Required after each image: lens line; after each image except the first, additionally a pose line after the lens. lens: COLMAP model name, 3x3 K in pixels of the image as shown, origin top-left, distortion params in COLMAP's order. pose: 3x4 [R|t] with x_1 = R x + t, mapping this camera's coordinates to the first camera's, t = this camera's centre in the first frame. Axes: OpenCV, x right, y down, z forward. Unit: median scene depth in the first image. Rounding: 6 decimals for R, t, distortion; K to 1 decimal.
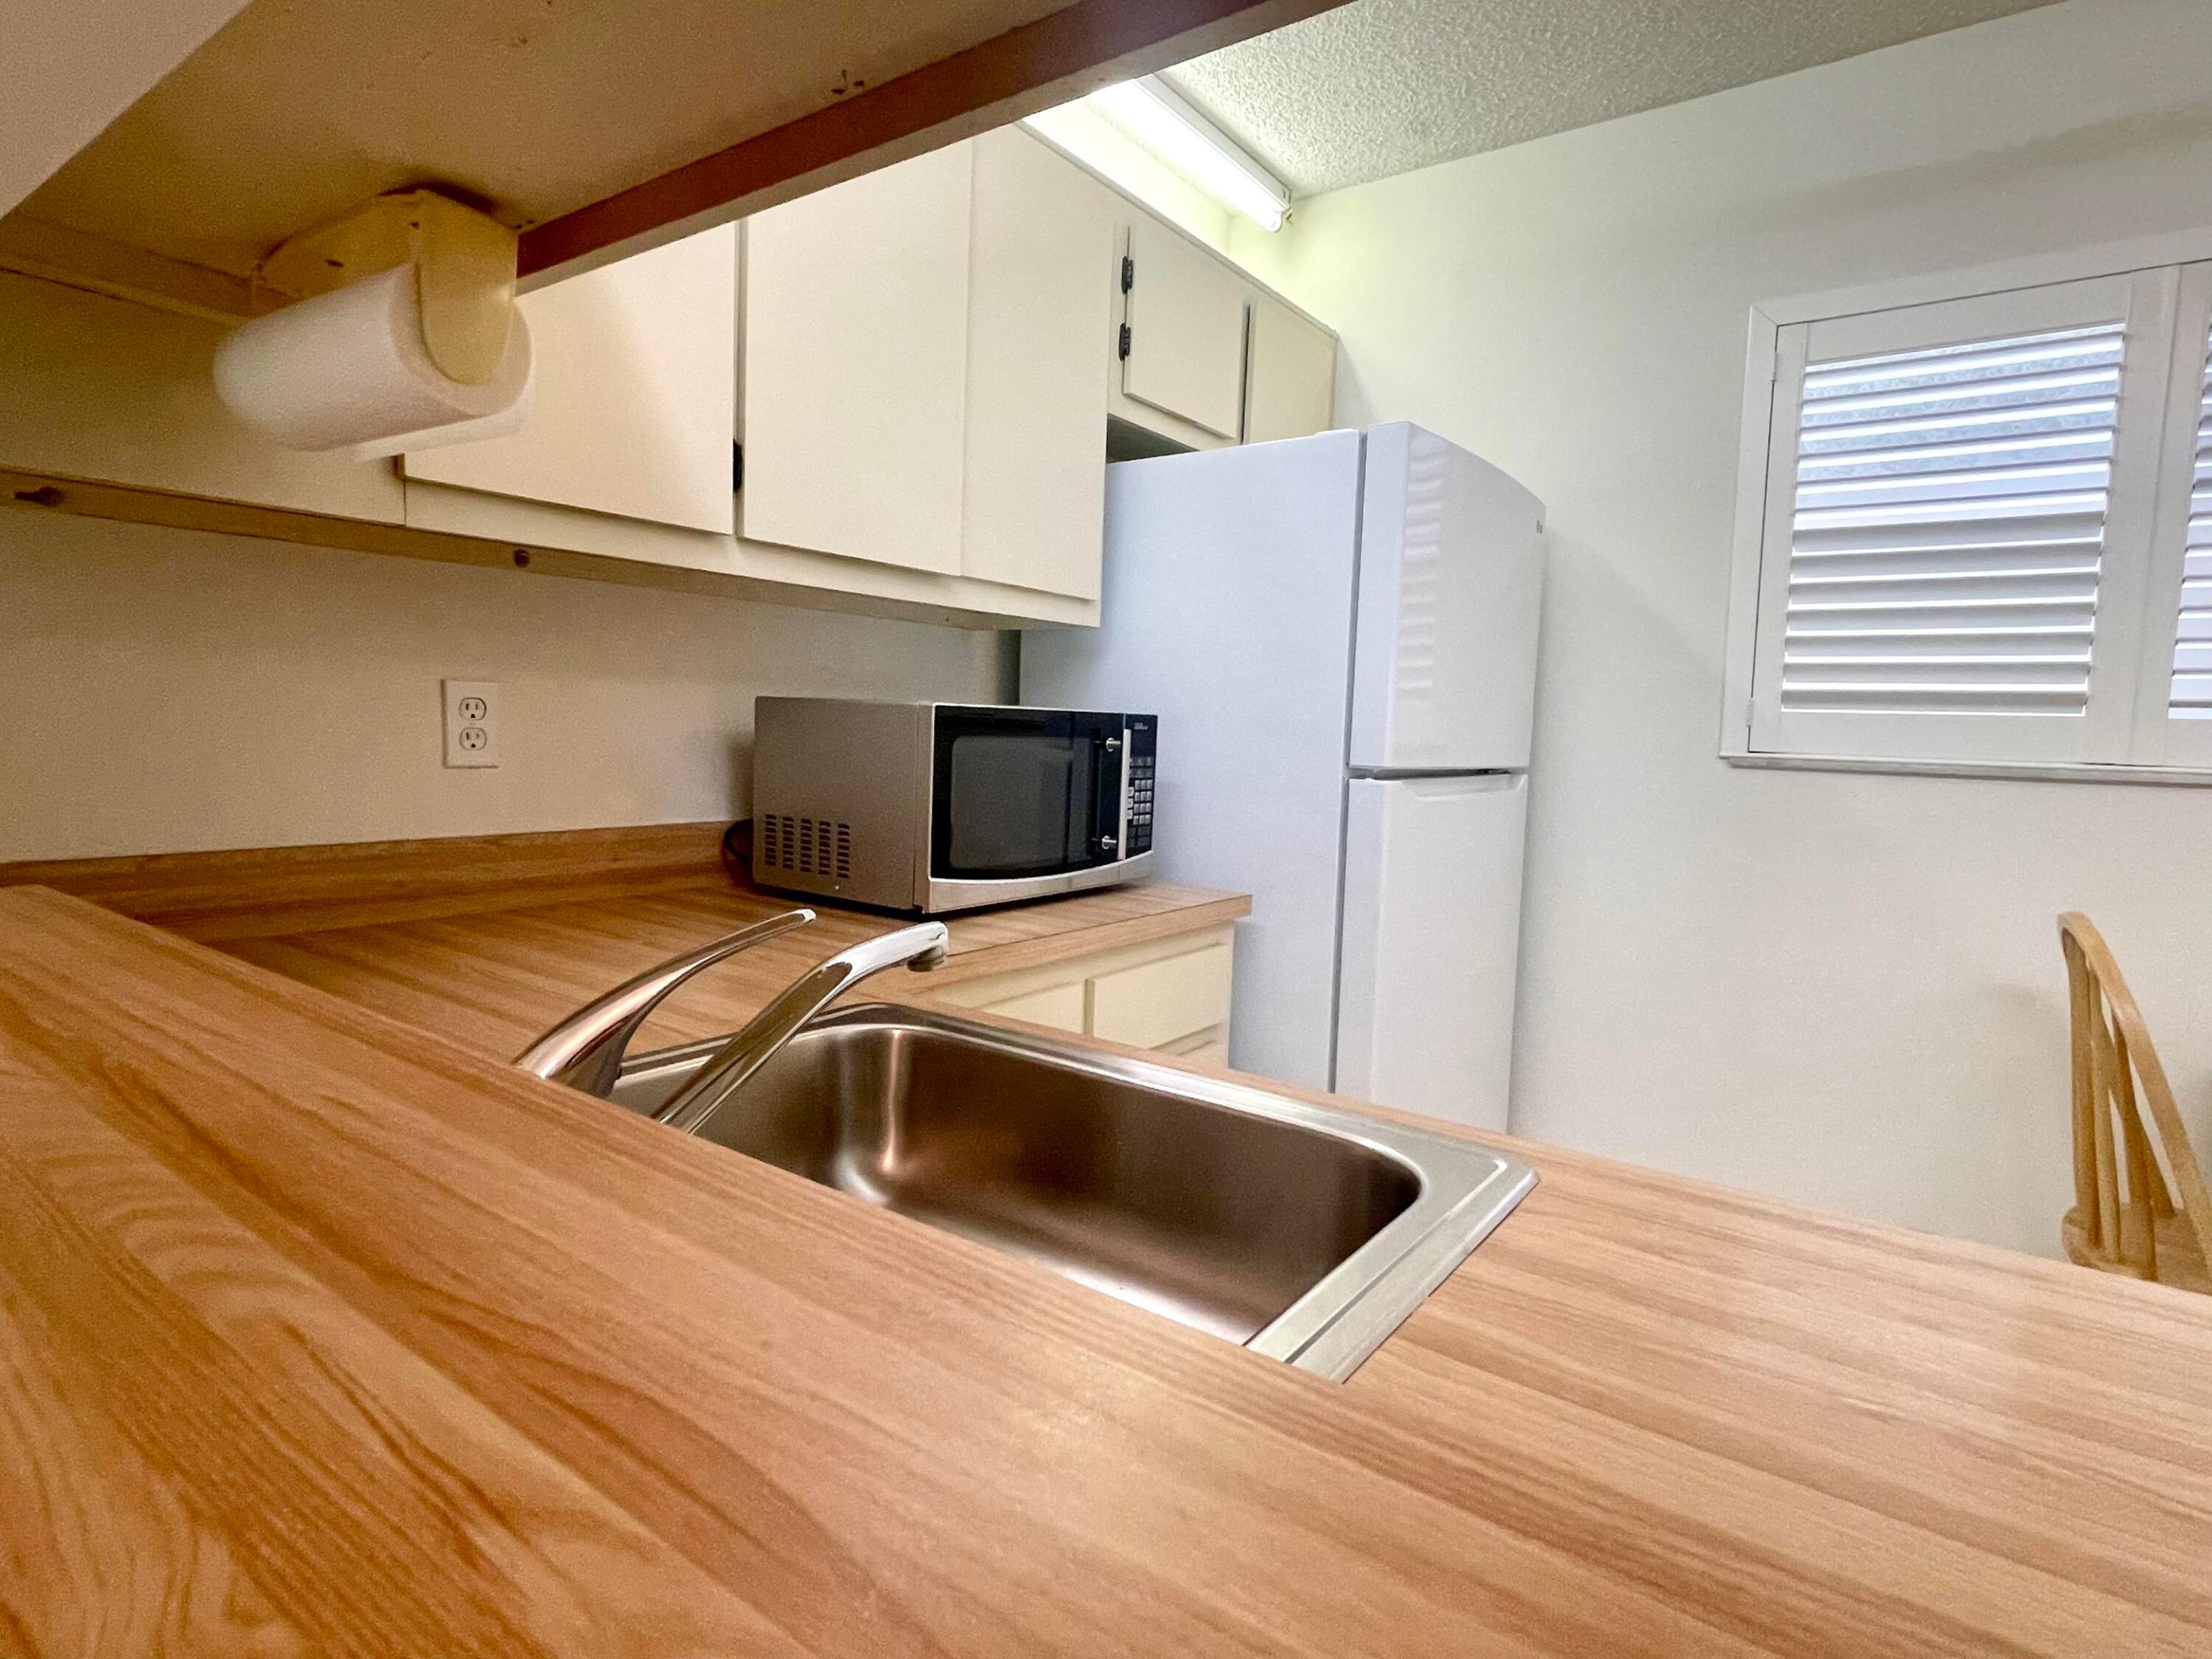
lens RADIAL K [[1166.6, 0, 1112.4], [0, 1166.6, 825.8], [0, 0, 1]] dist [0.012653, -0.003731]
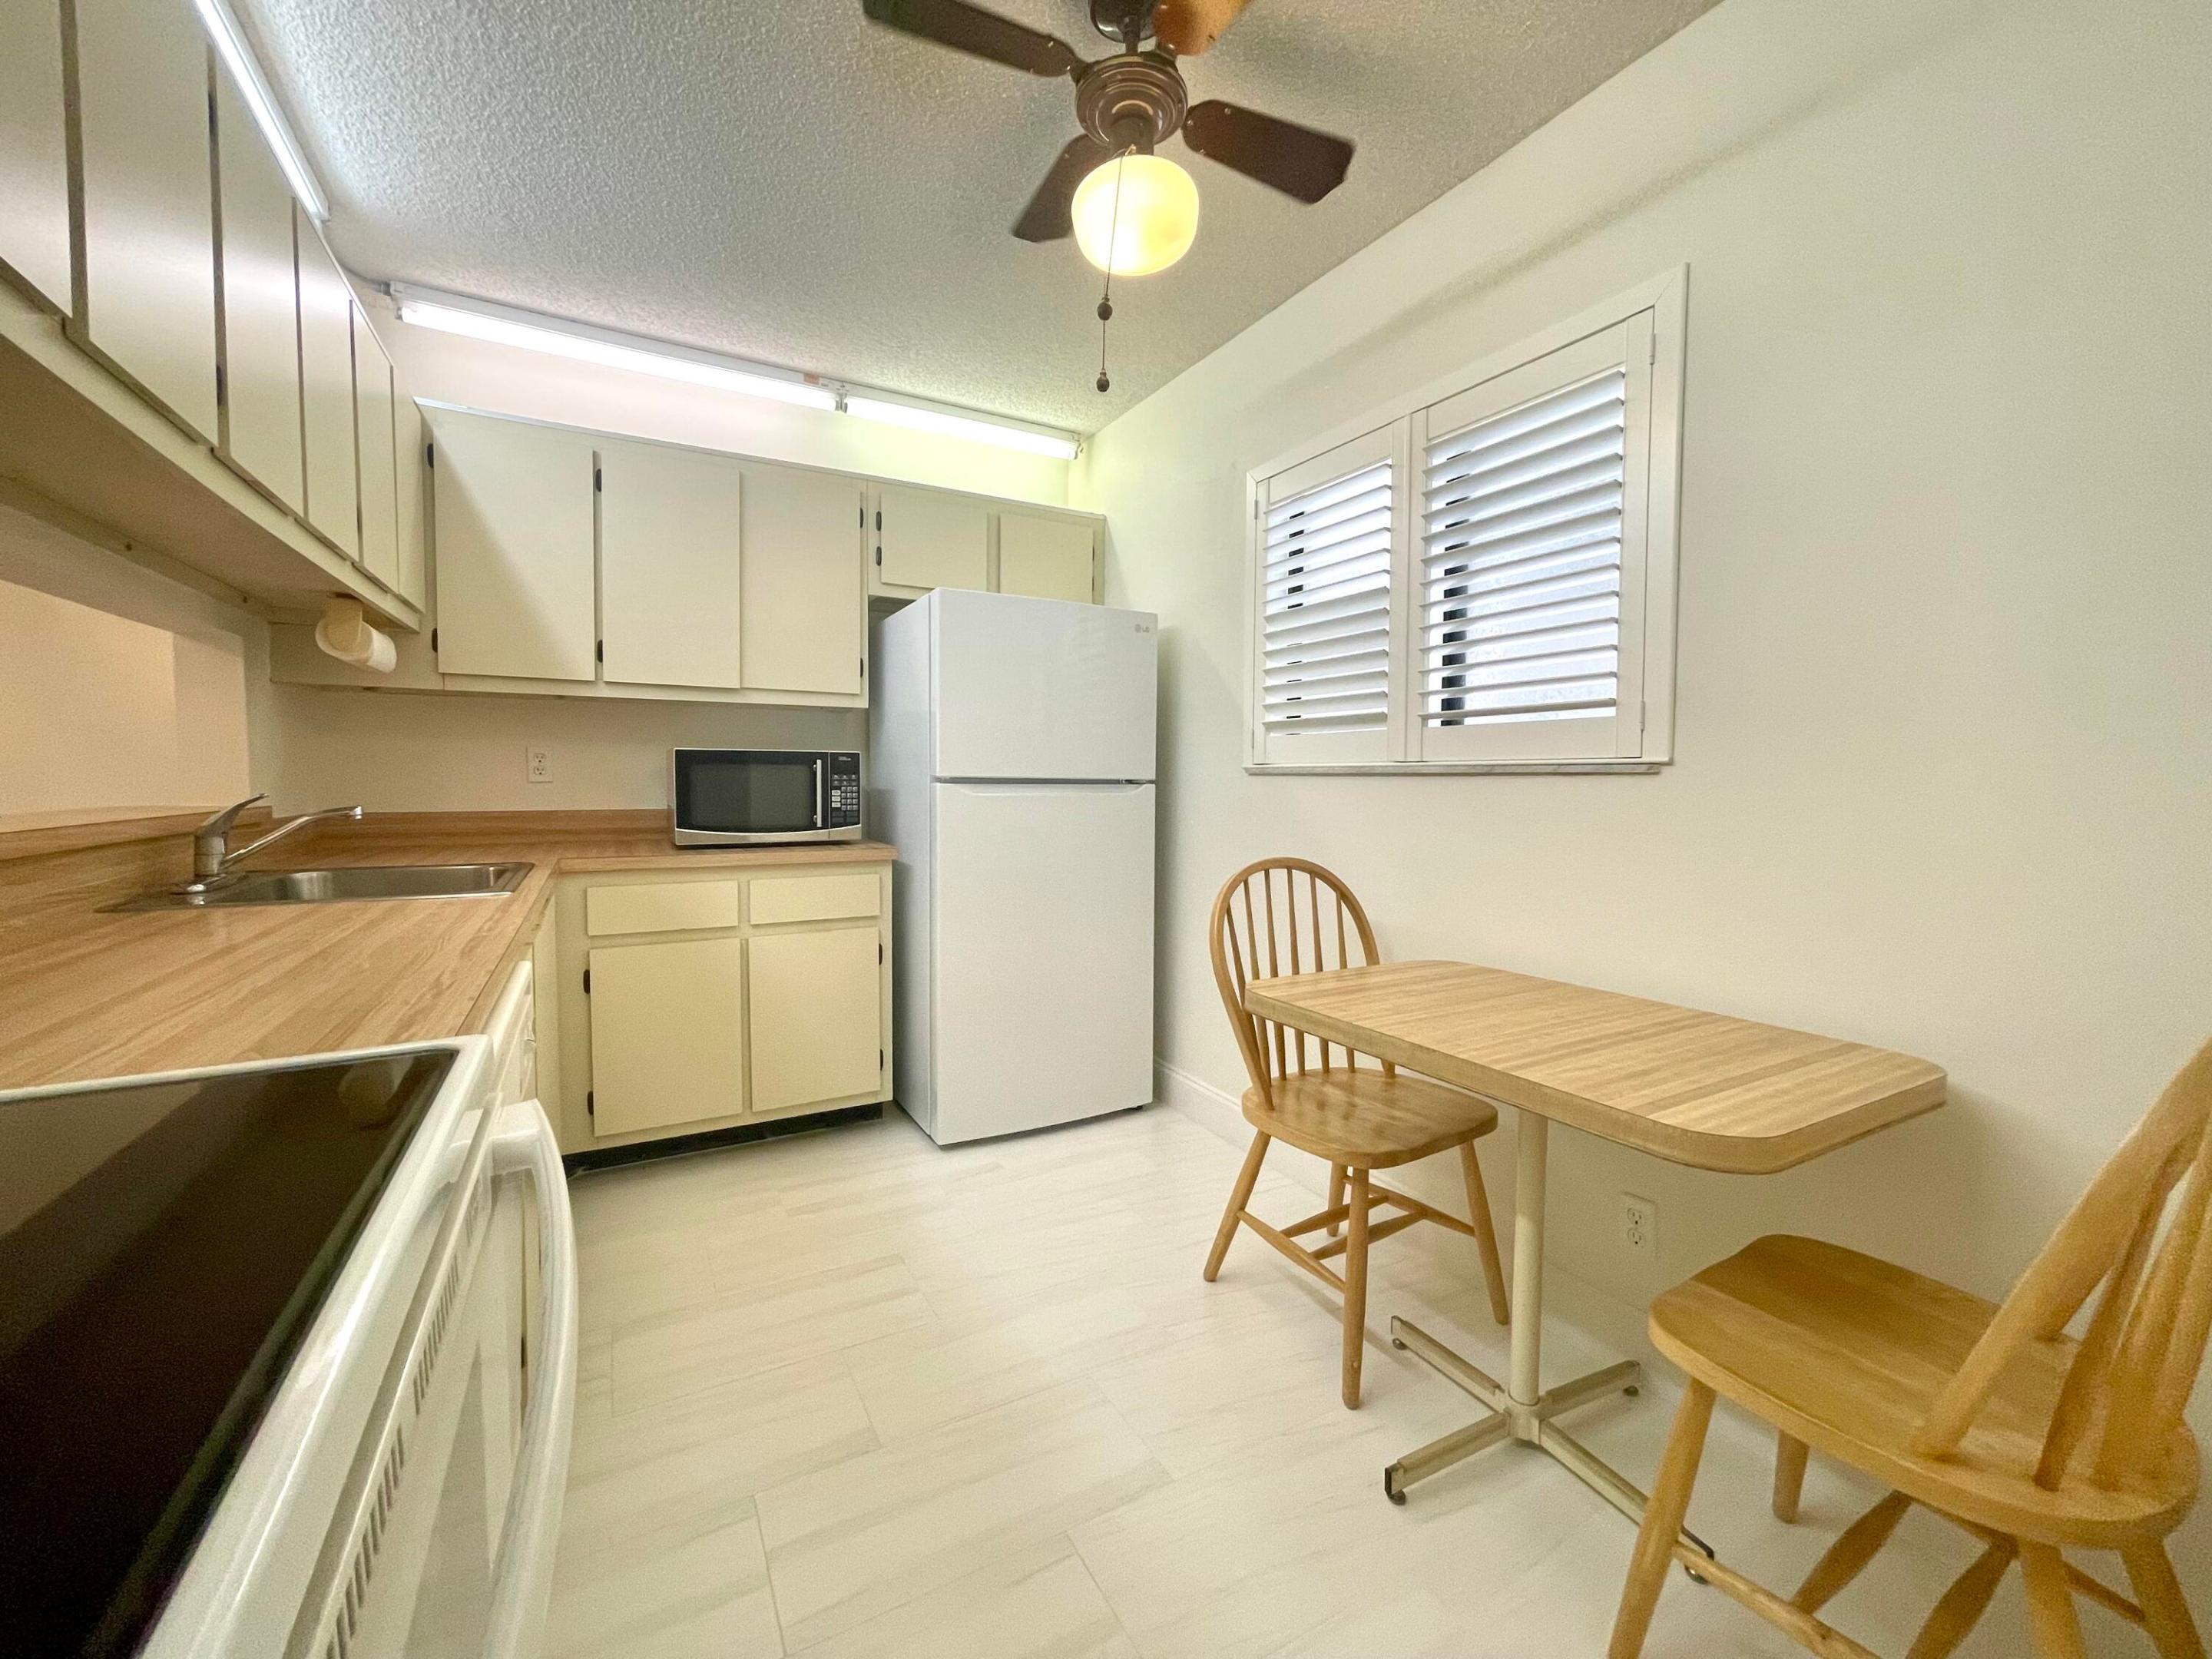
lens RADIAL K [[891.8, 0, 1098.6], [0, 891.8, 825.0], [0, 0, 1]] dist [-0.005003, 0.000393]
pose [[0.898910, -0.003500, -0.438119, 1.027177], [-0.015887, 0.999050, -0.040579, 0.075125], [0.437844, 0.043438, 0.898001, -0.121335]]
